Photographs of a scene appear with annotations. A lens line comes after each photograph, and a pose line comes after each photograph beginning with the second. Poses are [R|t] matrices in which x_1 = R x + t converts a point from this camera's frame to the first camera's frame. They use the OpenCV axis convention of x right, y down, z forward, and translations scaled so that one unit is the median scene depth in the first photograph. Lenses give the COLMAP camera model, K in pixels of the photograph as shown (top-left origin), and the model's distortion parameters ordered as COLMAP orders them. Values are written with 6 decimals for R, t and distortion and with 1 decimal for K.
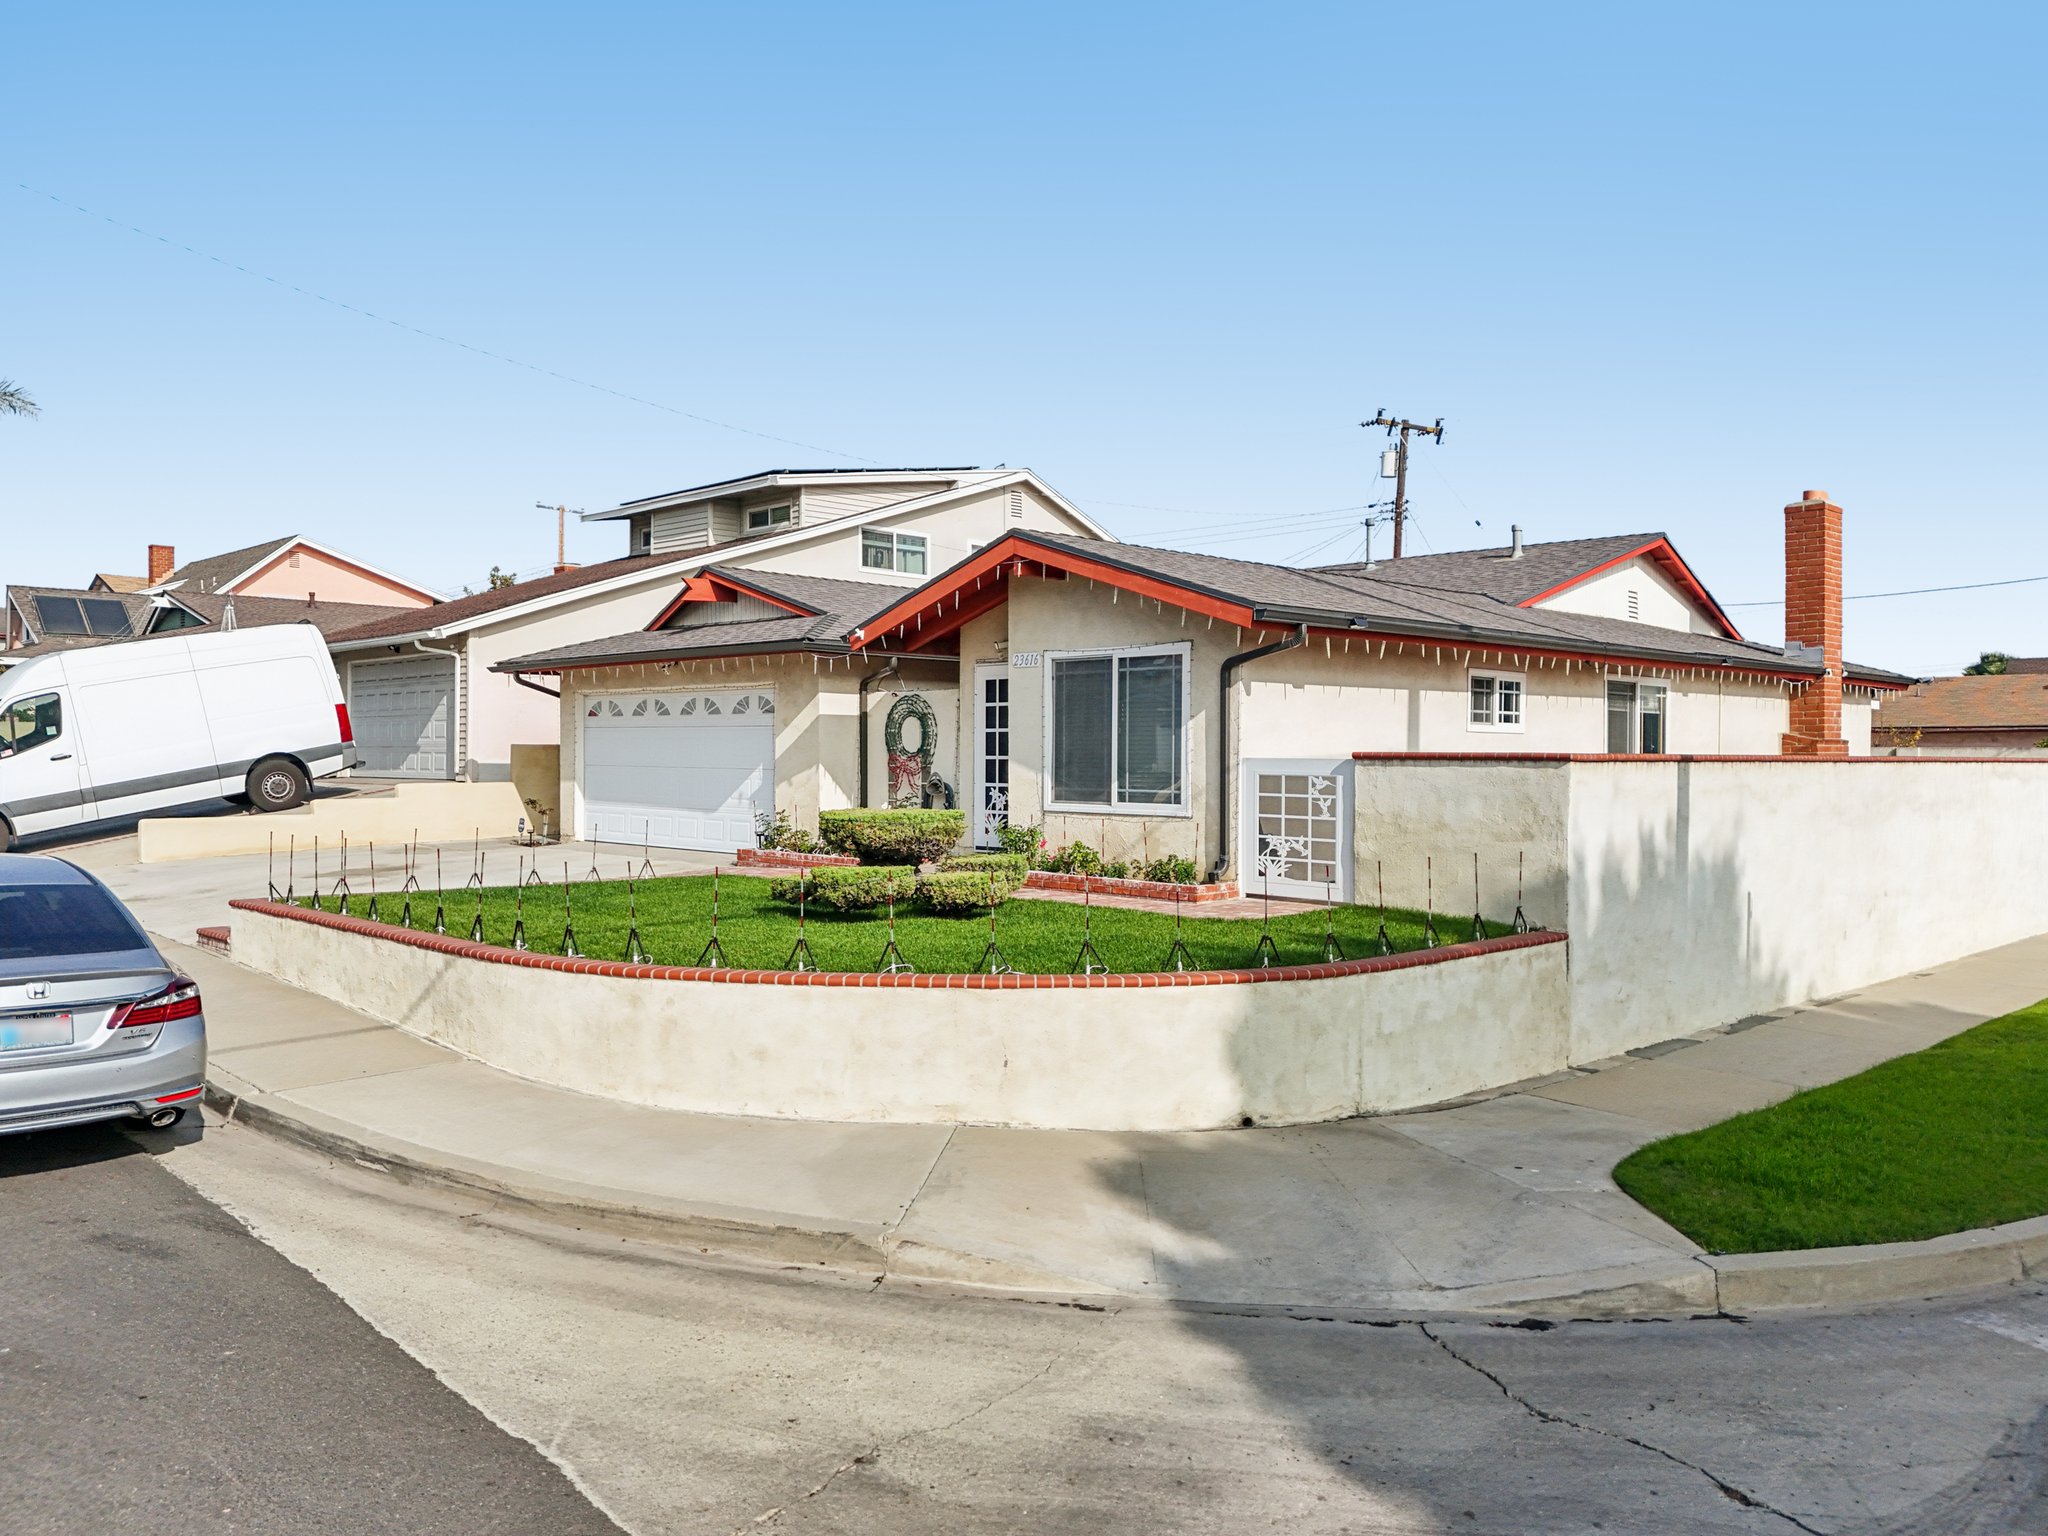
lens RADIAL K [[1502.1, 0, 1029.7], [0, 1502.1, 770.2], [0, 0, 1]] dist [0.094112, -0.117975]
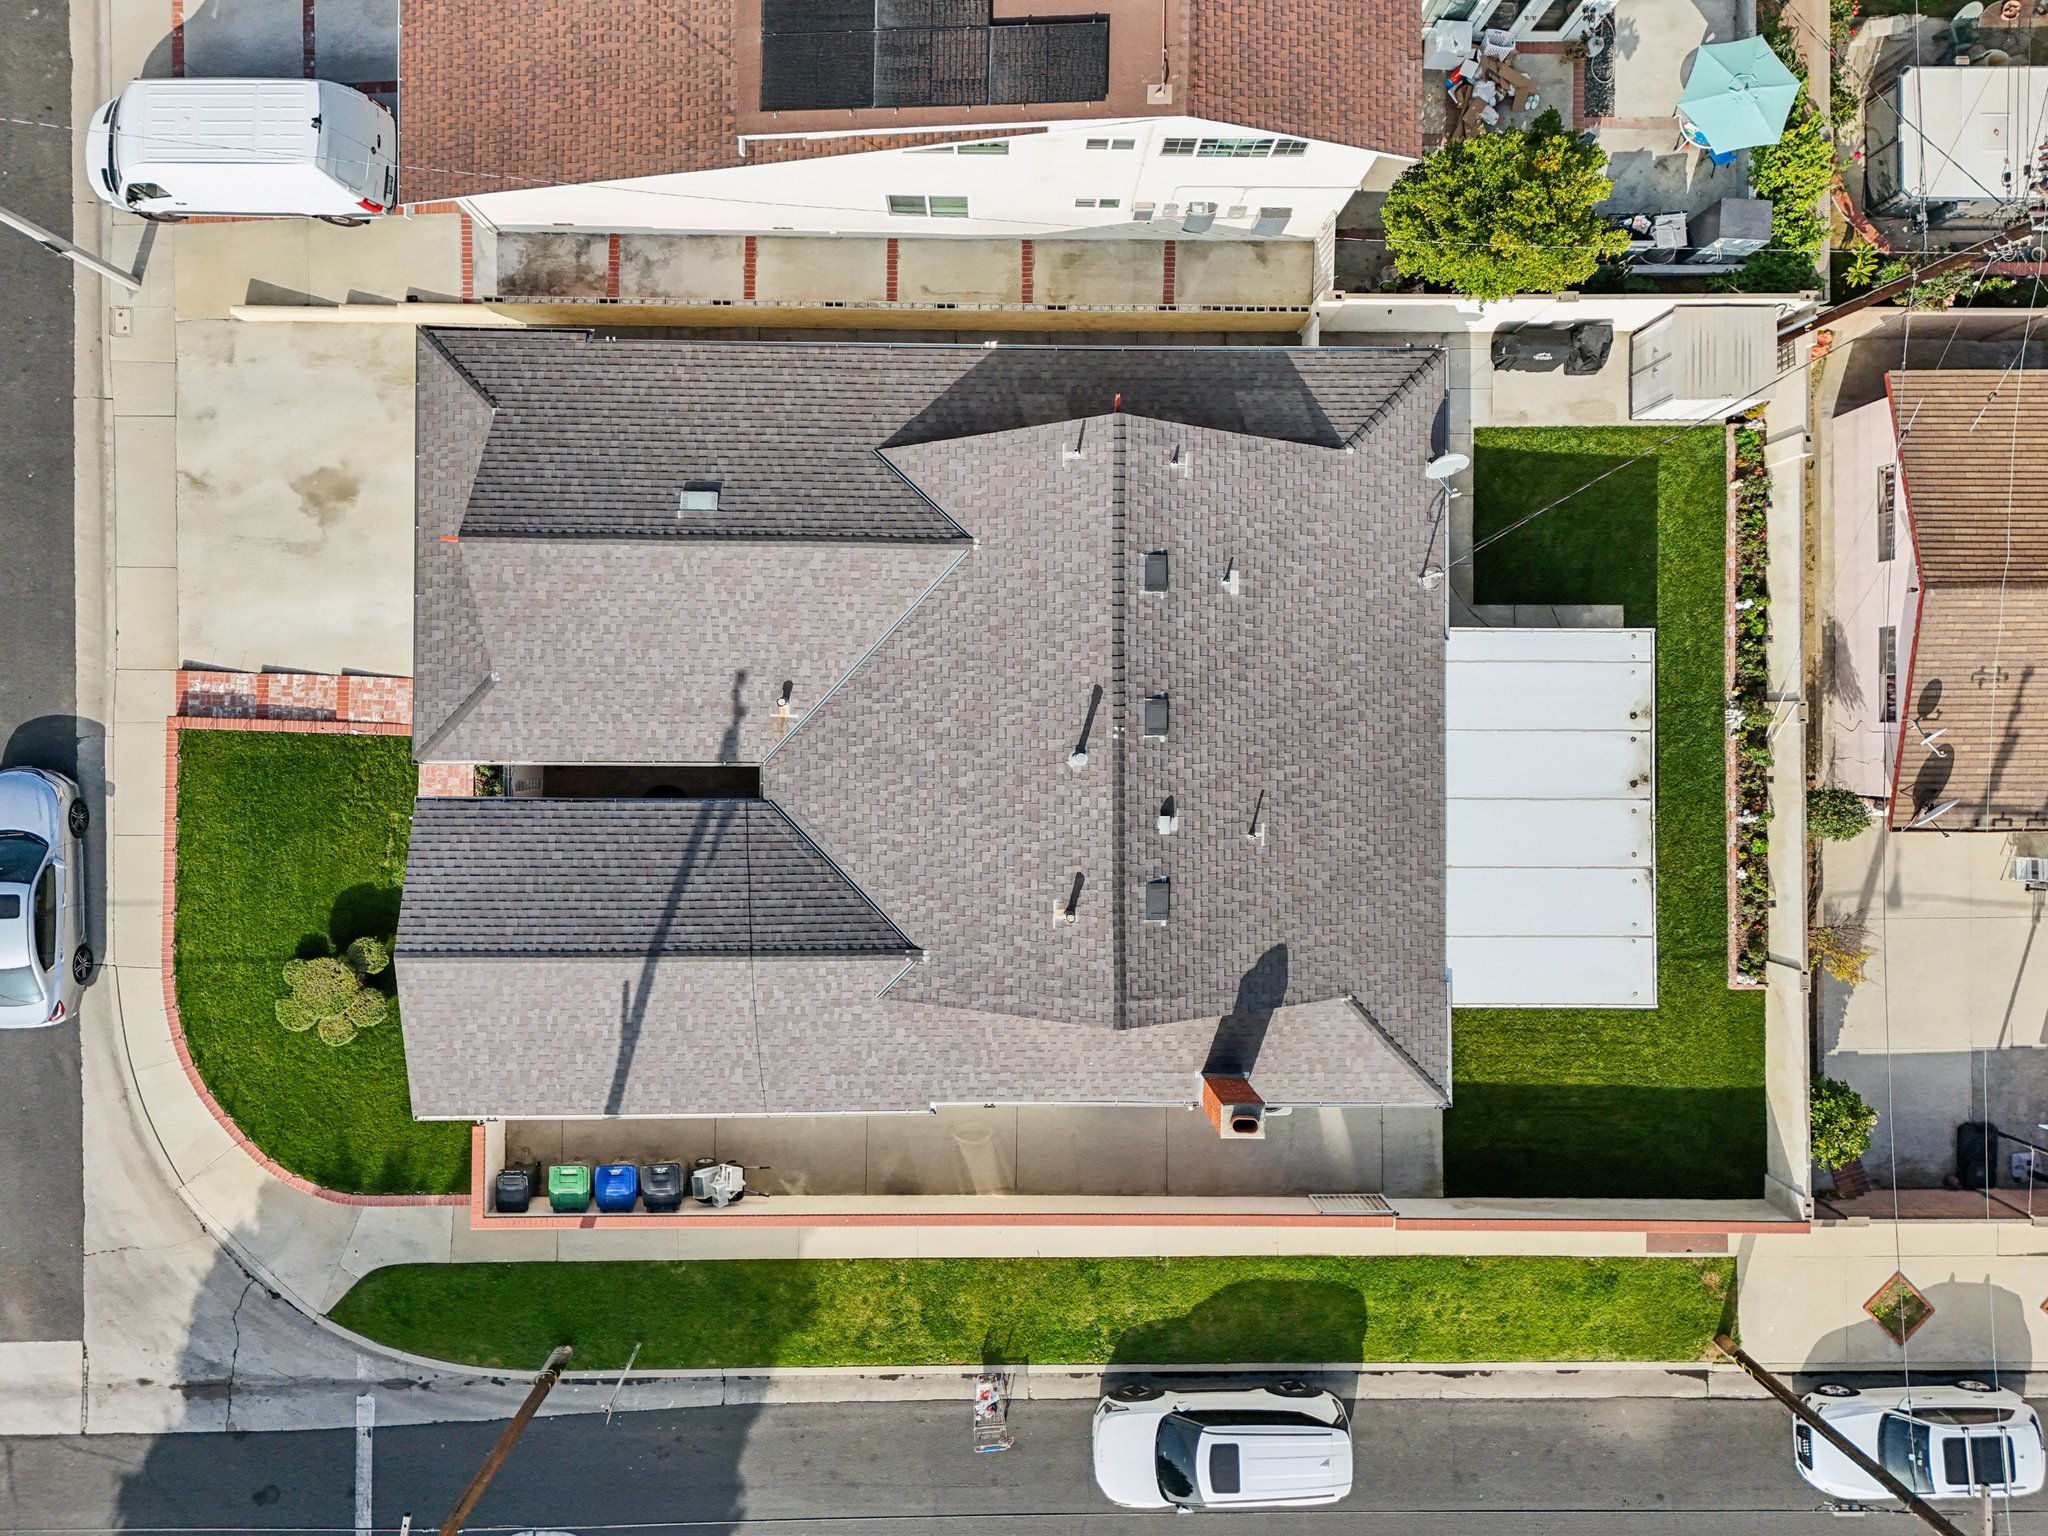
lens RADIAL K [[1467.8, 0, 1042.7], [0, 1467.8, 723.4], [0, 0, 1]] dist [0.094529, -0.109180]
pose [[0.707521, 0.706605, 0.011109, 0.320461], [-0.040814, 0.025163, 0.998850, -1.962094], [0.705513, -0.707160, 0.046643, 1.672015]]
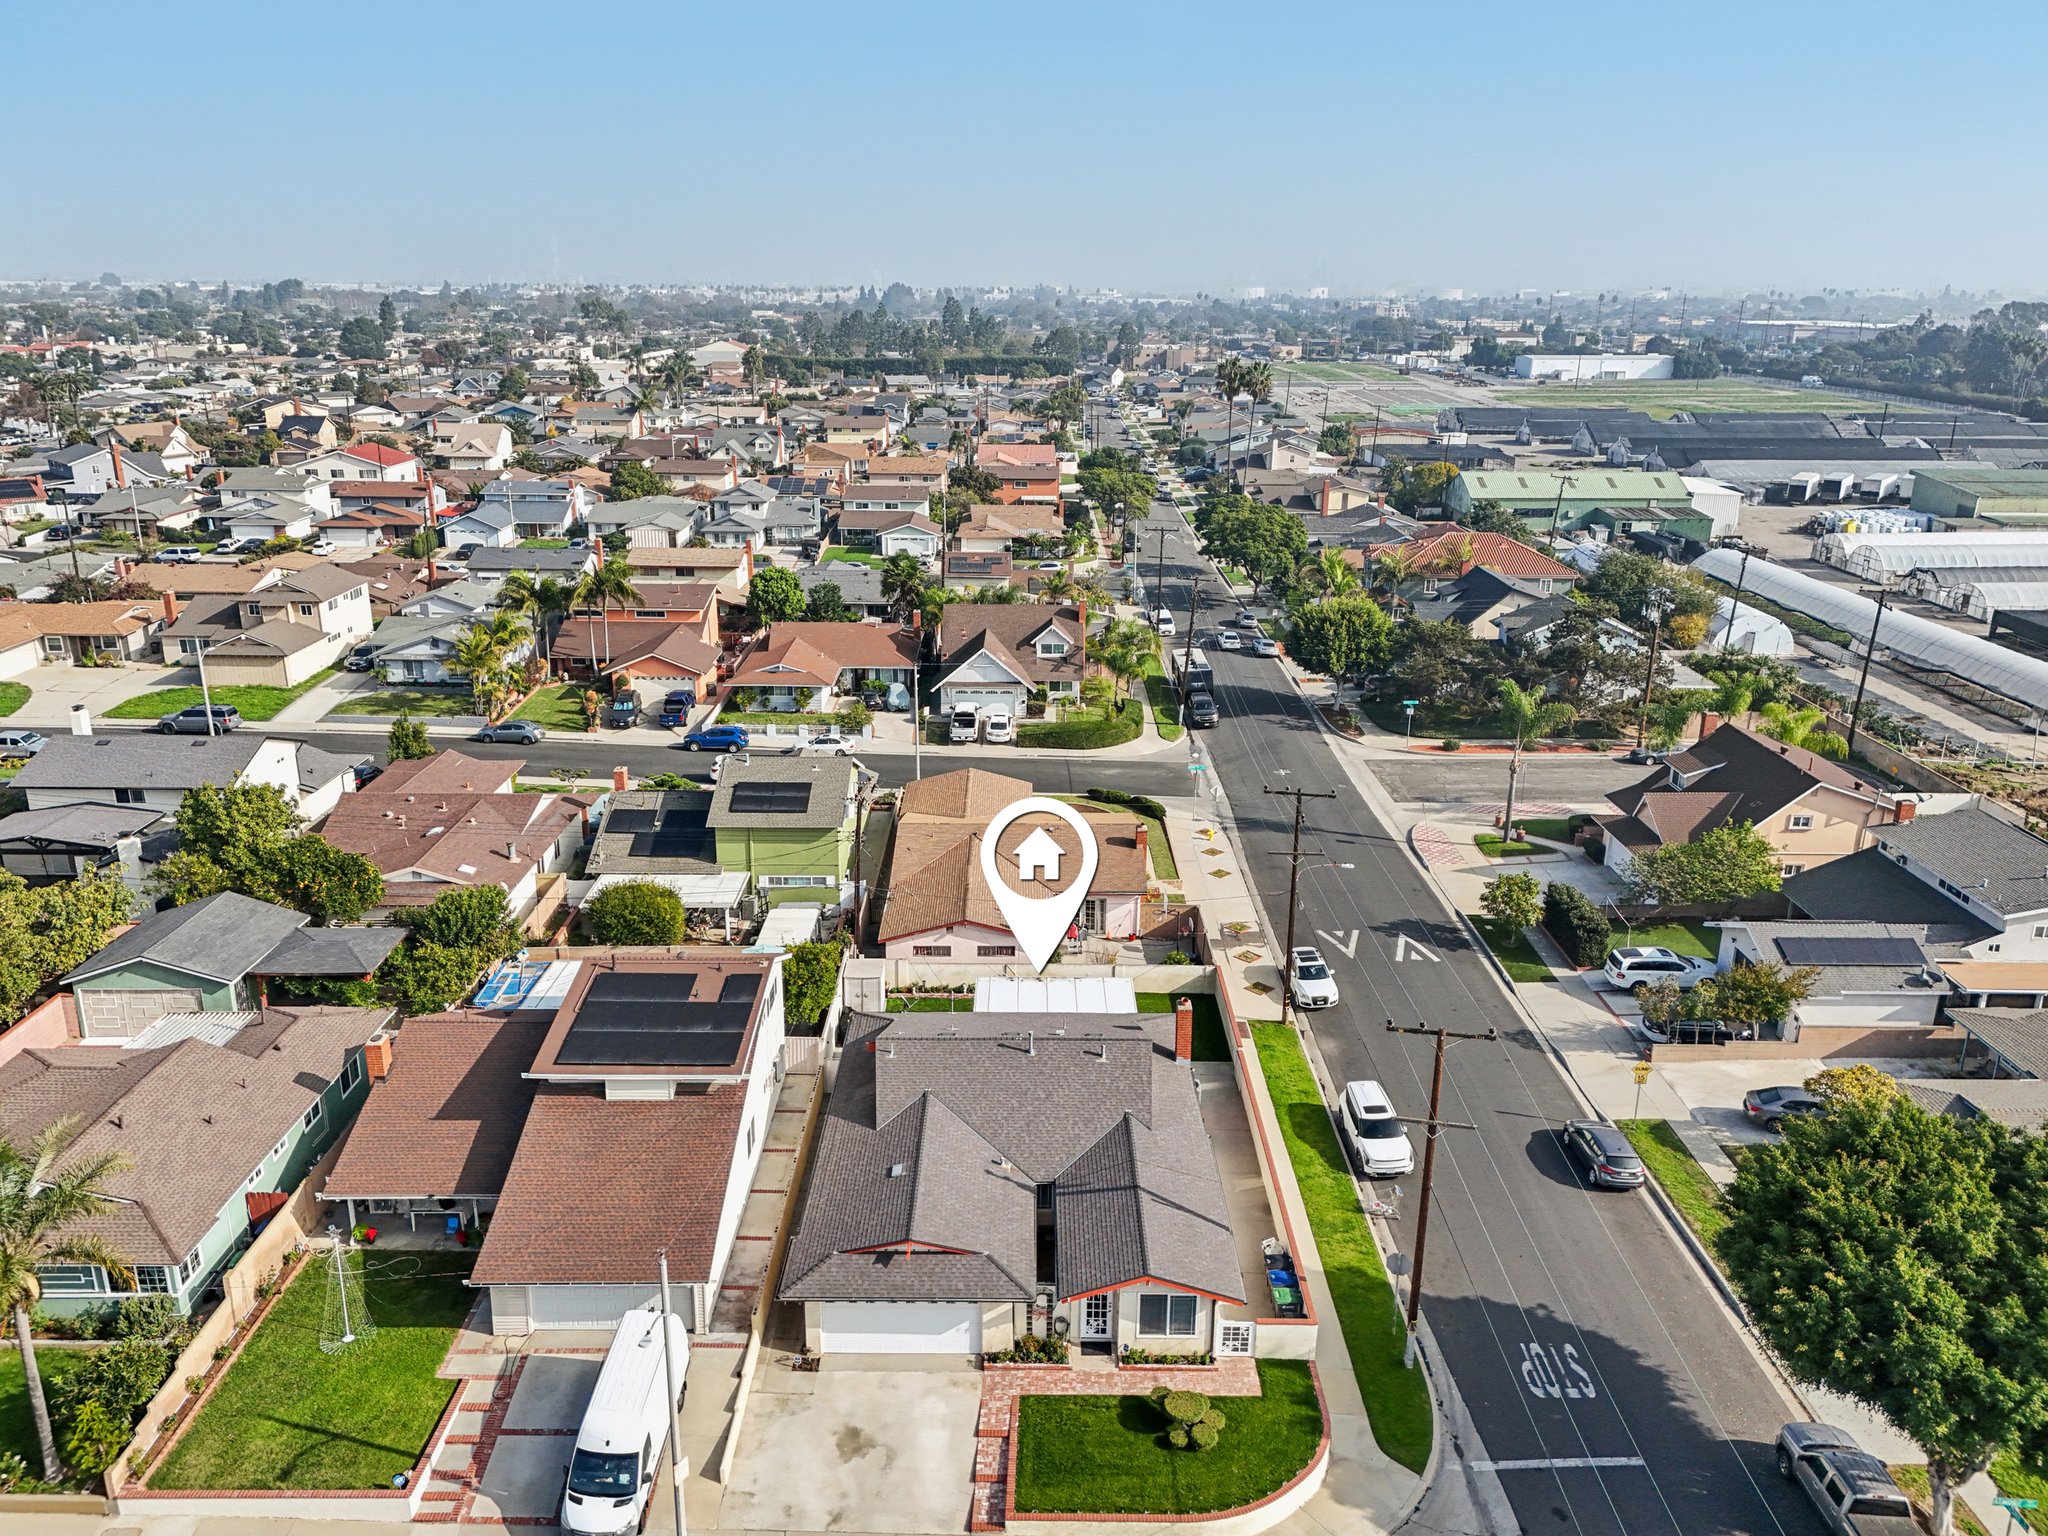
lens RADIAL K [[1502.1, 0, 1029.7], [0, 1502.1, 770.2], [0, 0, 1]] dist [0.094112, -0.117975]
pose [[0.701886, -0.211149, 0.680273, -2.091220], [0.001850, 0.955589, 0.294696, -2.079039], [-0.712287, -0.205585, 0.671105, -0.698817]]
